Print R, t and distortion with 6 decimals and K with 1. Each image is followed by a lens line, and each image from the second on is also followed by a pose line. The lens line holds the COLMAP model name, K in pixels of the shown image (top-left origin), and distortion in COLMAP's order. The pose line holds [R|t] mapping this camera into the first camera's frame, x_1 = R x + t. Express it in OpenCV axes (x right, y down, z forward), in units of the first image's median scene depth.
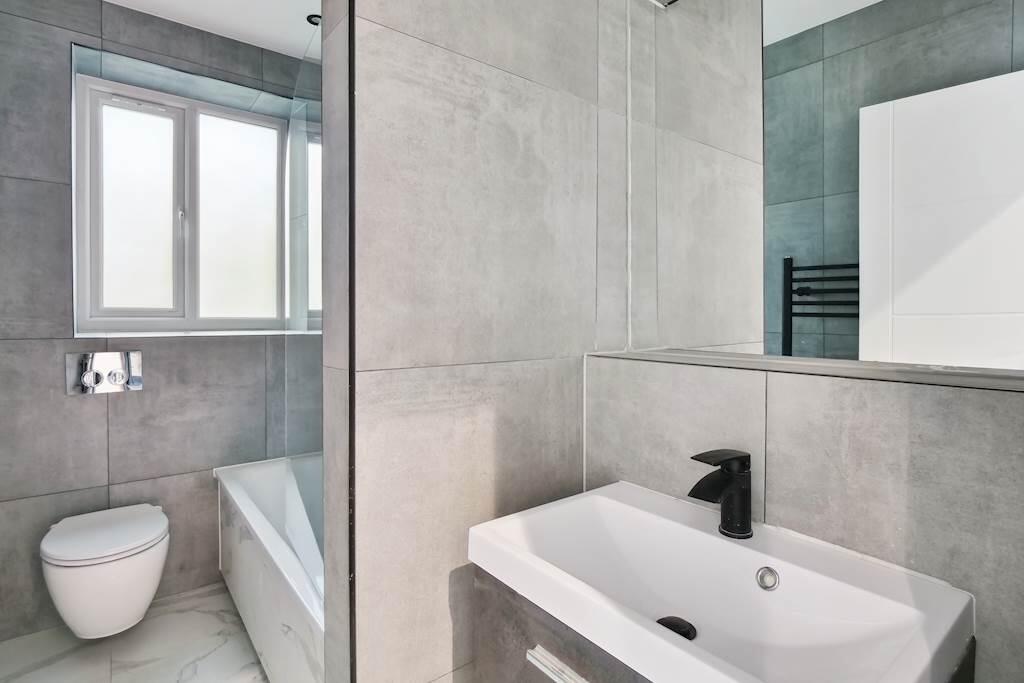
lens RADIAL K [[517.4, 0, 509.4], [0, 517.4, 326.8], [0, 0, 1]] dist [-0.011535, 0.000865]
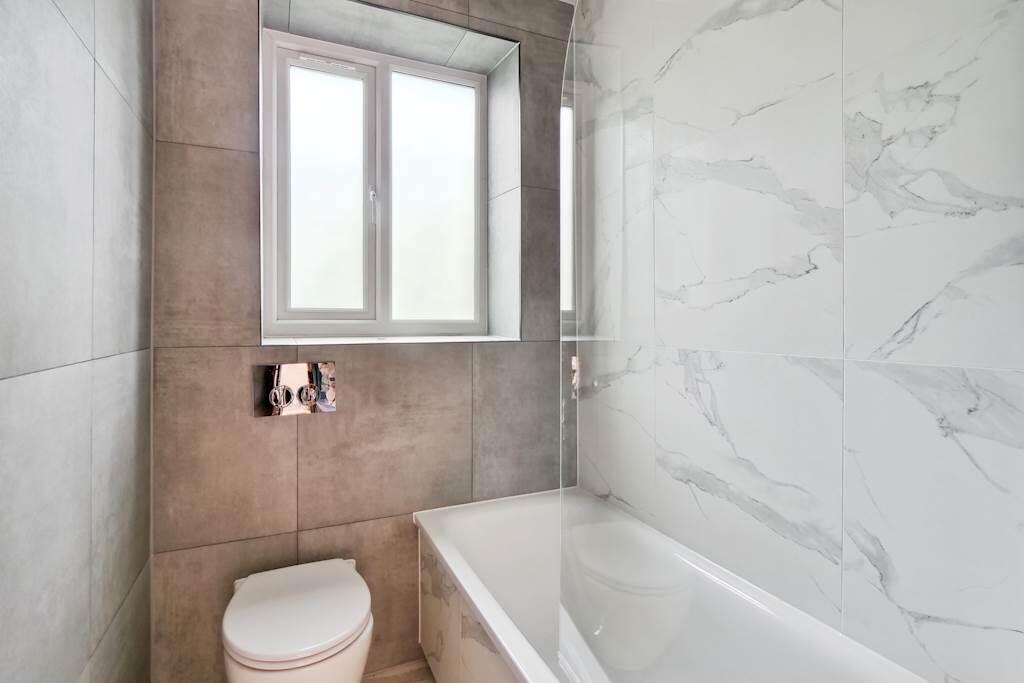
lens RADIAL K [[520.4, 0, 512.5], [0, 520.4, 325.1], [0, 0, 1]] dist [0.000494, -0.001580]
pose [[0.971836, -0.005689, -0.235590, -0.252475], [0.002530, 0.999903, -0.013707, 0.002035], [0.235645, 0.012725, 0.971756, 0.276902]]
